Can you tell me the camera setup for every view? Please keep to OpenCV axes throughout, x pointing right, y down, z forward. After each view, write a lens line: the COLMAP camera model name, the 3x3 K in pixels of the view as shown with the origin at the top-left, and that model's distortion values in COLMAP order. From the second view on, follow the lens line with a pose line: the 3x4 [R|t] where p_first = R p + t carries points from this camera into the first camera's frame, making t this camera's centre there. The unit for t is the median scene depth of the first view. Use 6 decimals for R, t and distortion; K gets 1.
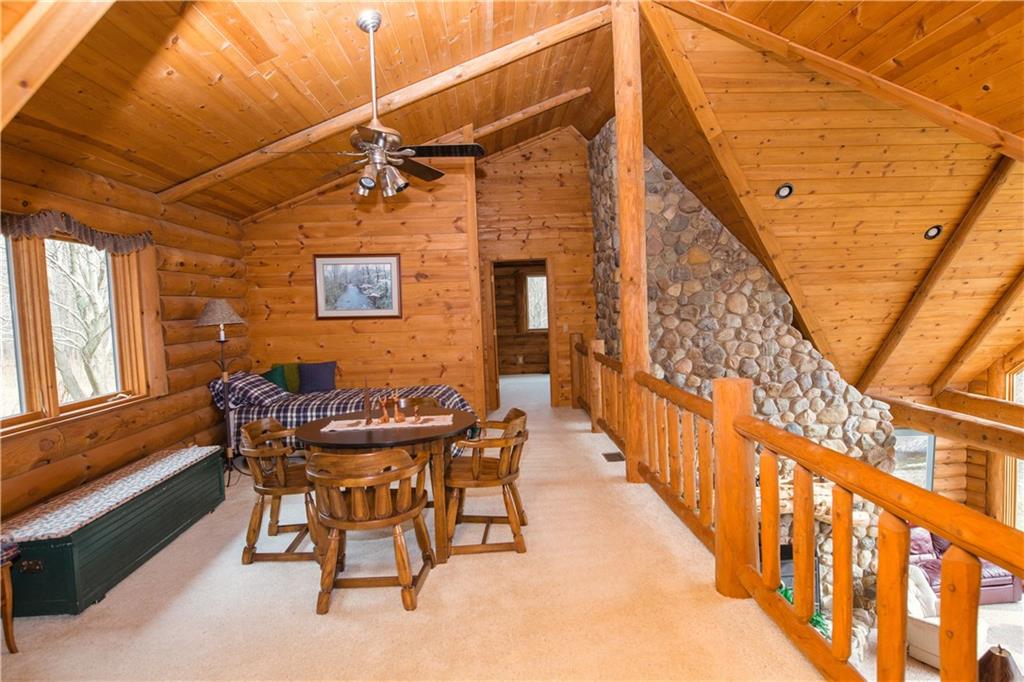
lens RADIAL K [[589.5, 0, 511.9], [0, 589.5, 339.2], [0, 0, 1]] dist [-0.025752, 0.005288]
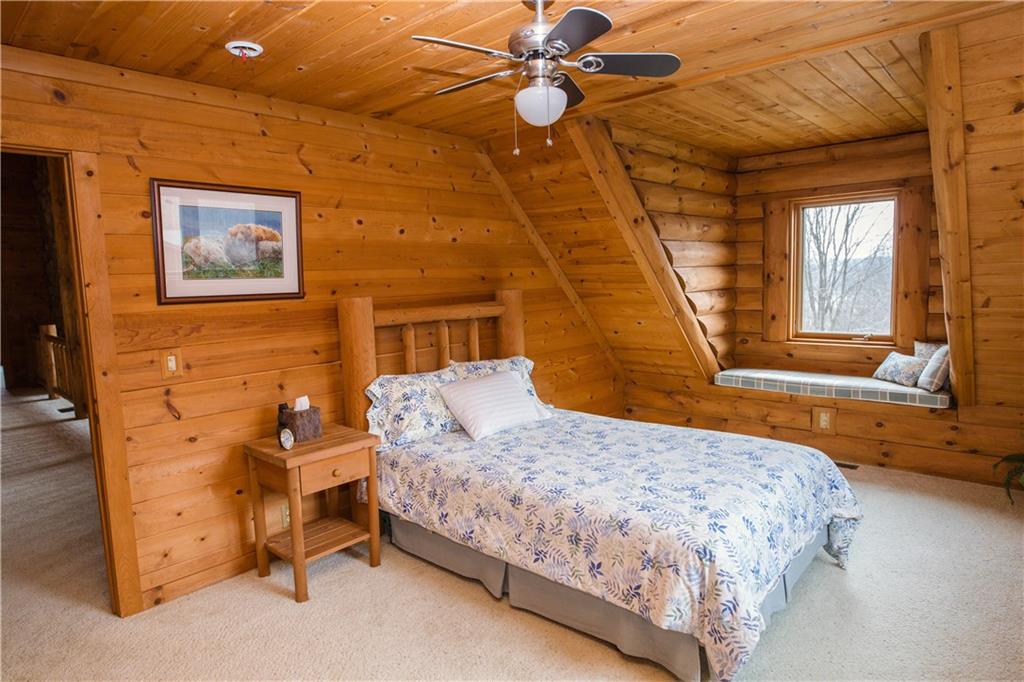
lens RADIAL K [[589.5, 0, 512.8], [0, 589.5, 339.4], [0, 0, 1]] dist [-0.025752, 0.005288]
pose [[0.707639, -0.055240, 0.704412, -0.025938], [0.044725, 0.998442, 0.033368, 0.035023], [-0.705158, 0.007892, 0.709007, -0.545094]]
